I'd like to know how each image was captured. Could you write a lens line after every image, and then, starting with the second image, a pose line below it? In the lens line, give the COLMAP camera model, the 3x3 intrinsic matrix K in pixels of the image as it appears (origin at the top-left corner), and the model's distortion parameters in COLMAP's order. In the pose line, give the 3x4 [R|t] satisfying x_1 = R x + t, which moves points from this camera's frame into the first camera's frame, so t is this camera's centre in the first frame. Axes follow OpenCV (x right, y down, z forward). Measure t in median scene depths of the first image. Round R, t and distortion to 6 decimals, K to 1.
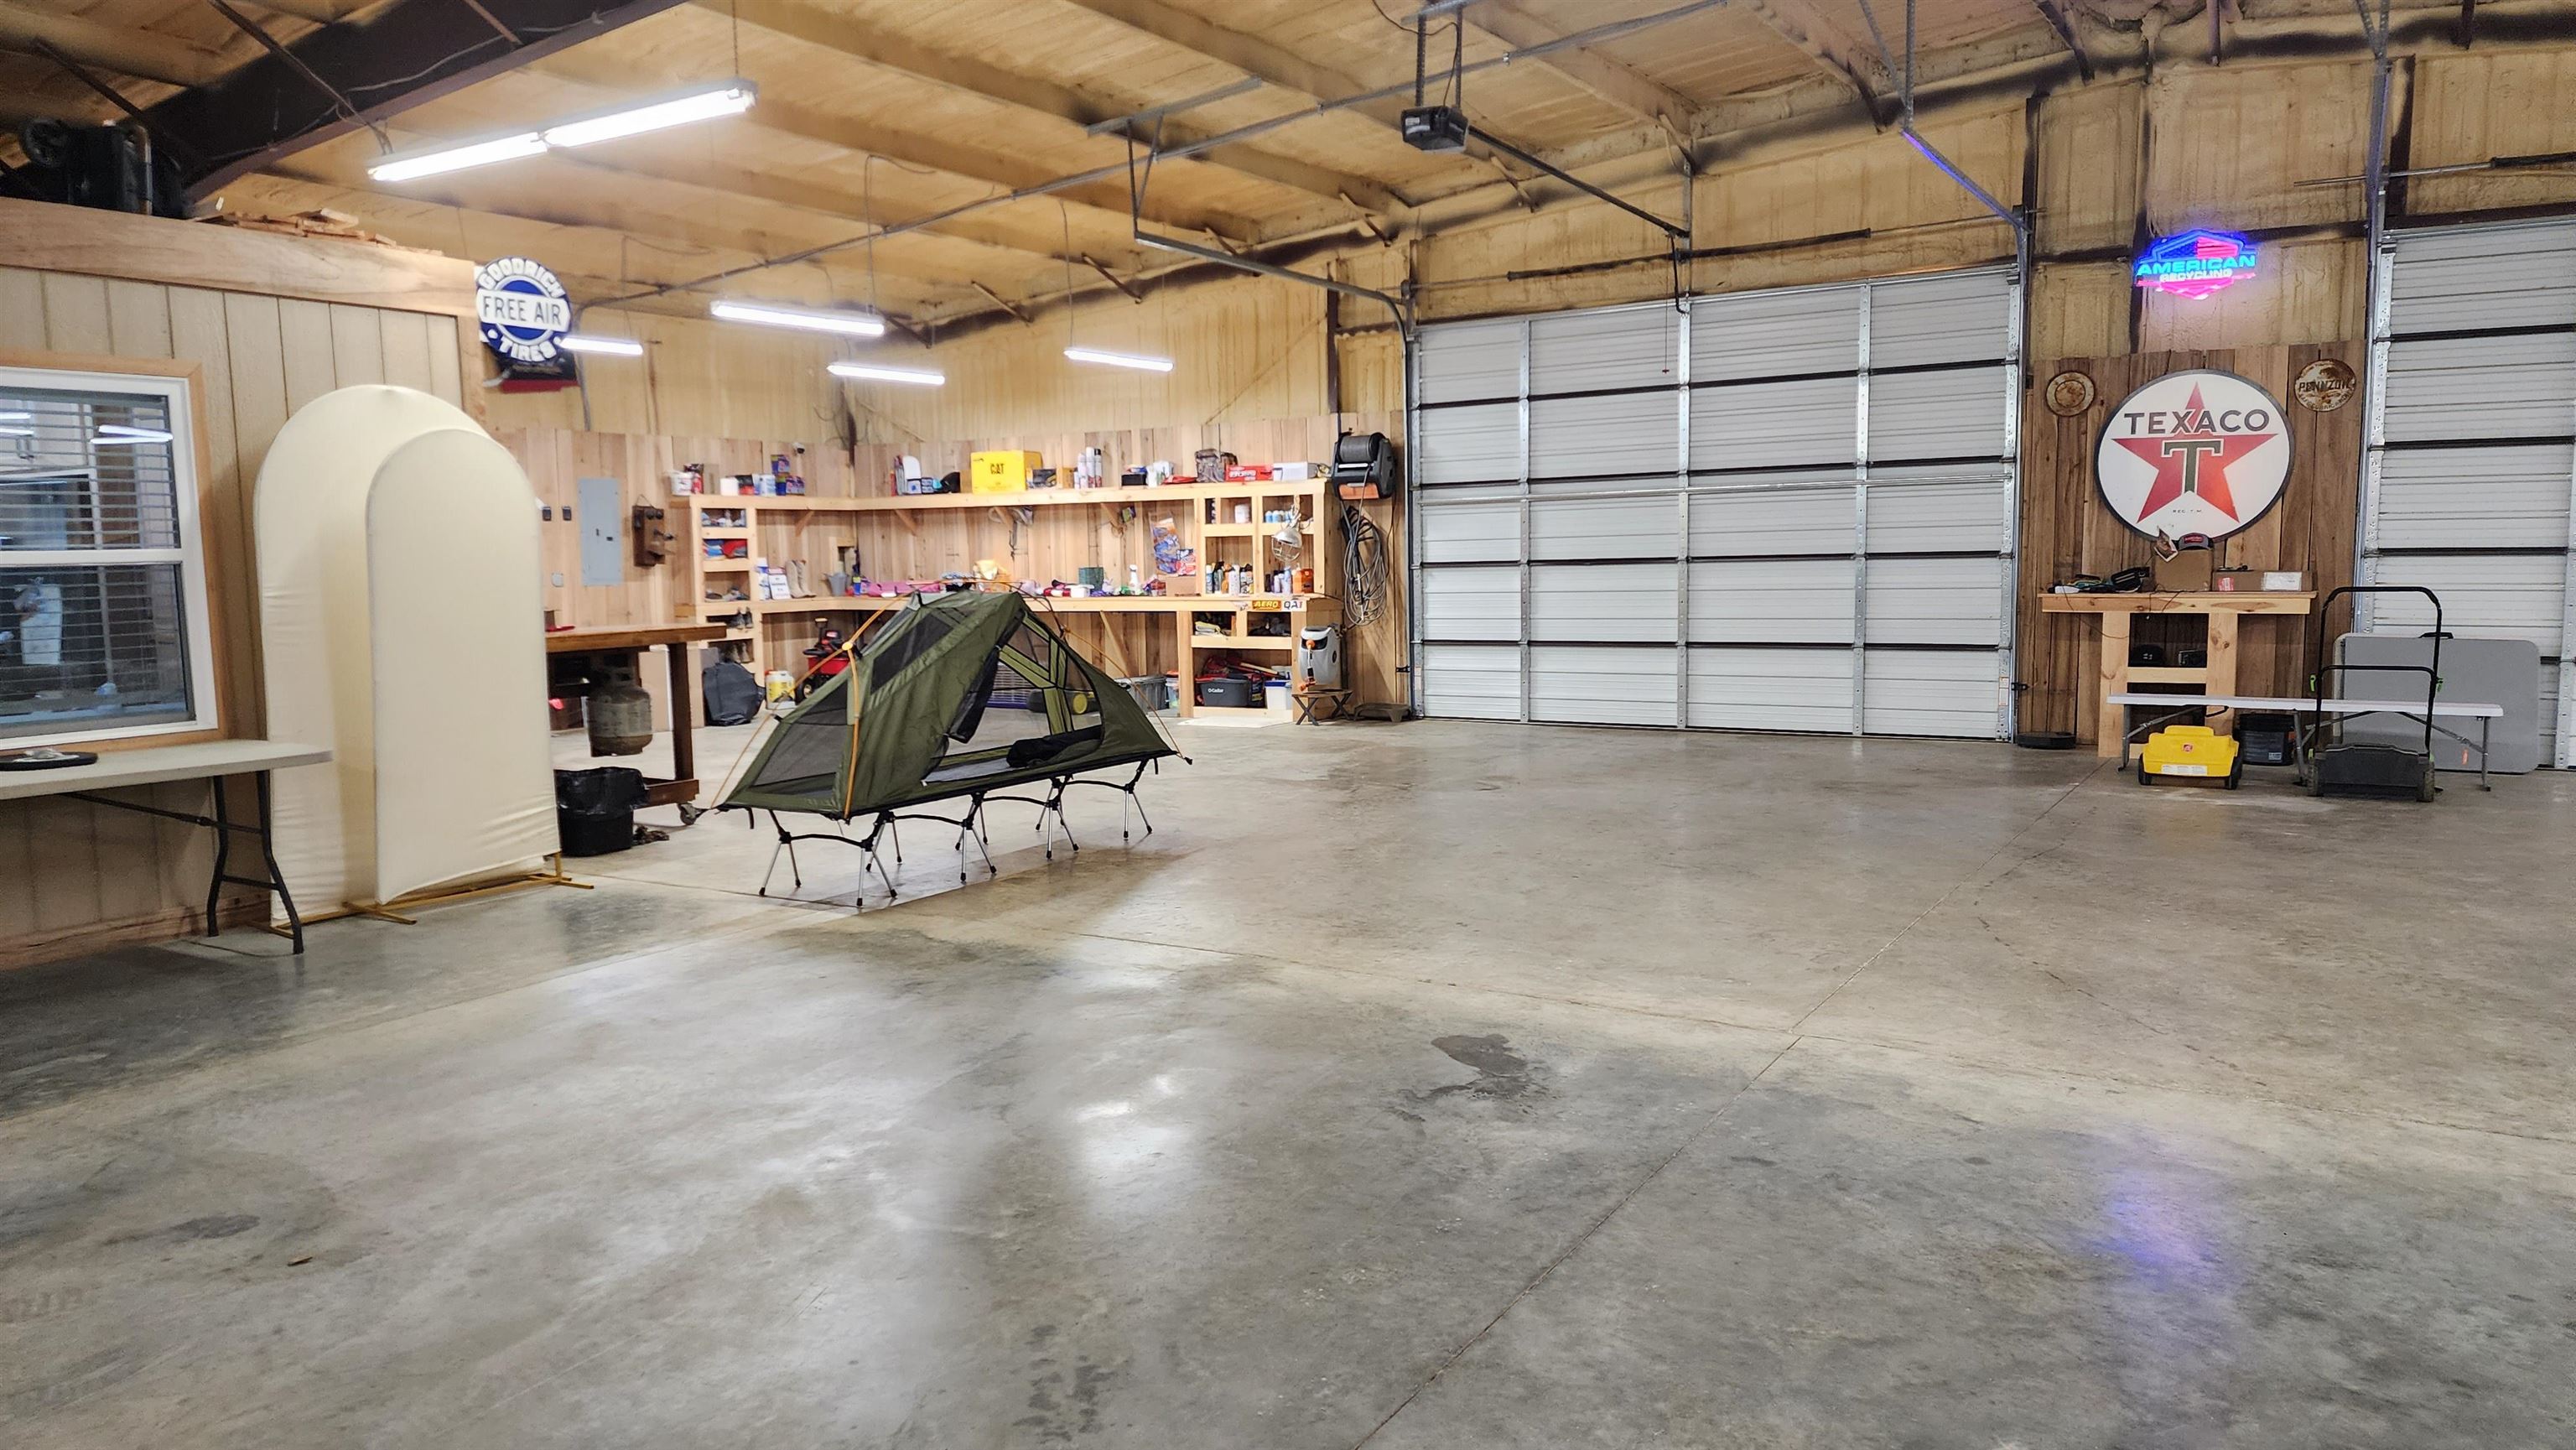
lens RADIAL K [[1731.2, 0, 1282.2], [0, 1731.2, 732.1], [0, 0, 1]] dist [0.029619, -0.014134]
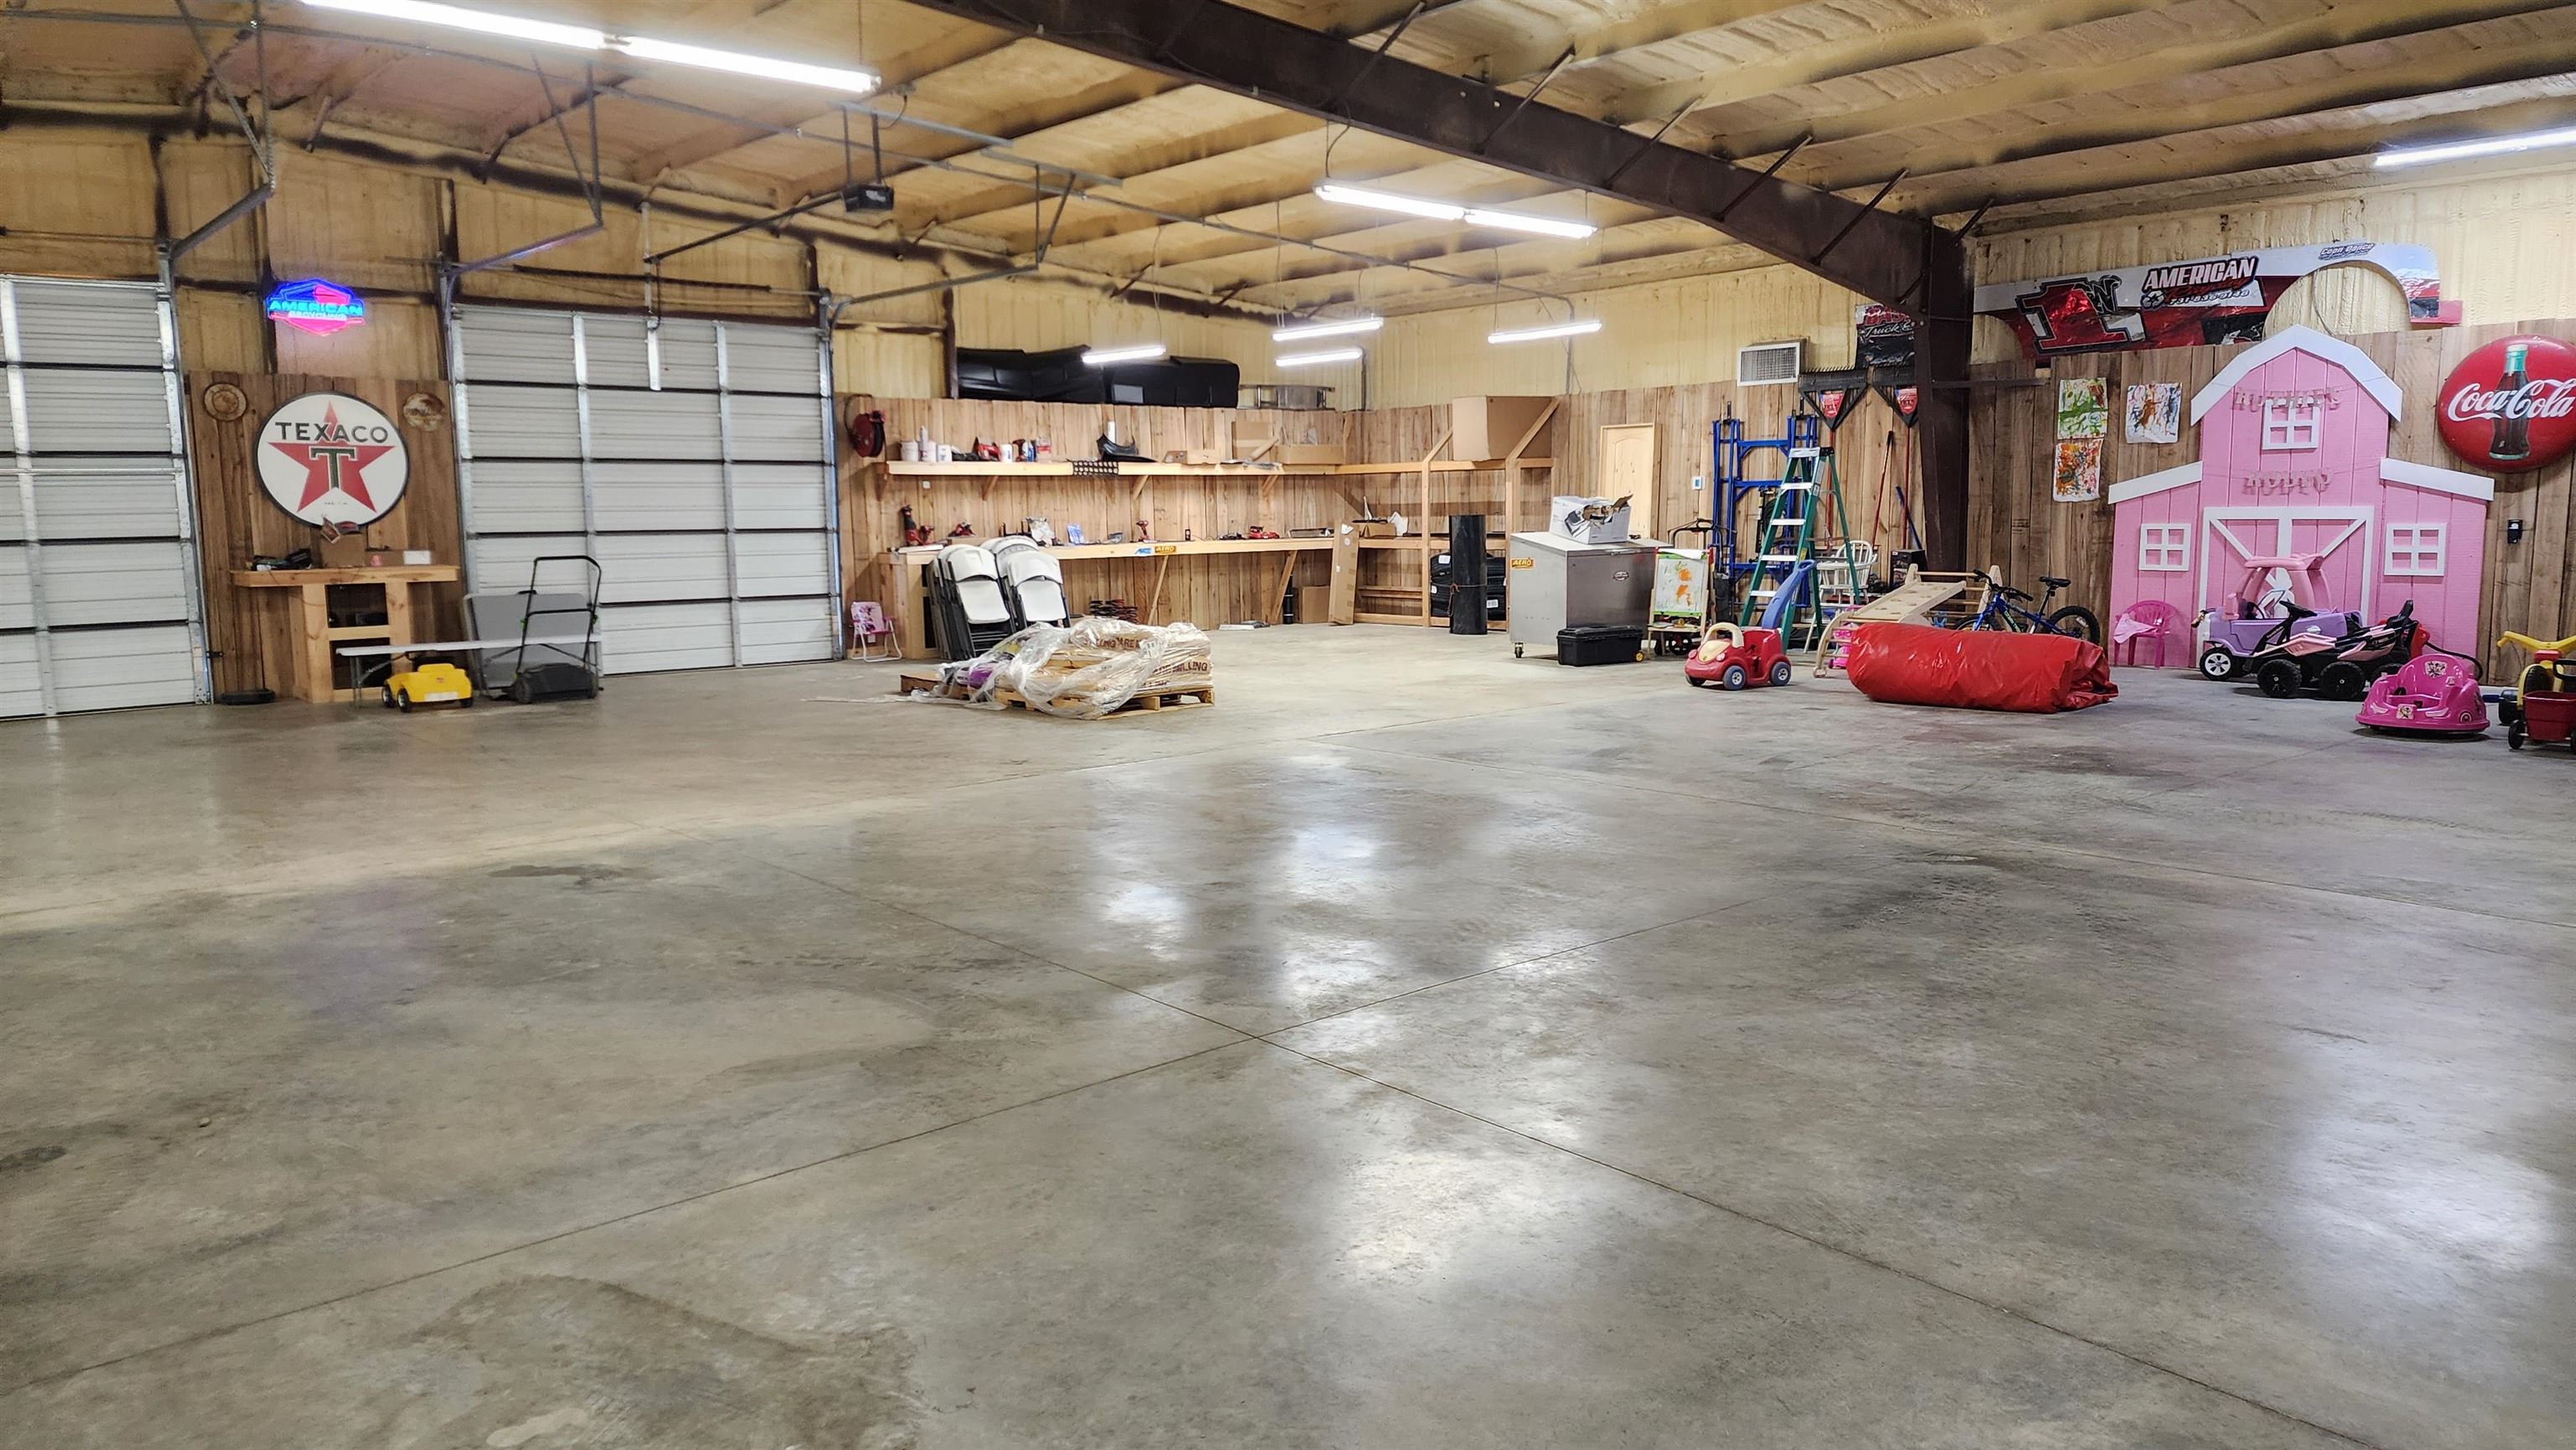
lens RADIAL K [[1731.2, 0, 1279.9], [0, 1731.2, 717.7], [0, 0, 1]] dist [0.029619, -0.014134]
pose [[0.309445, -0.106879, 0.944892, -0.479360], [0.111056, 0.990926, 0.075716, 0.006734], [-0.944410, 0.081506, 0.318507, -0.031262]]
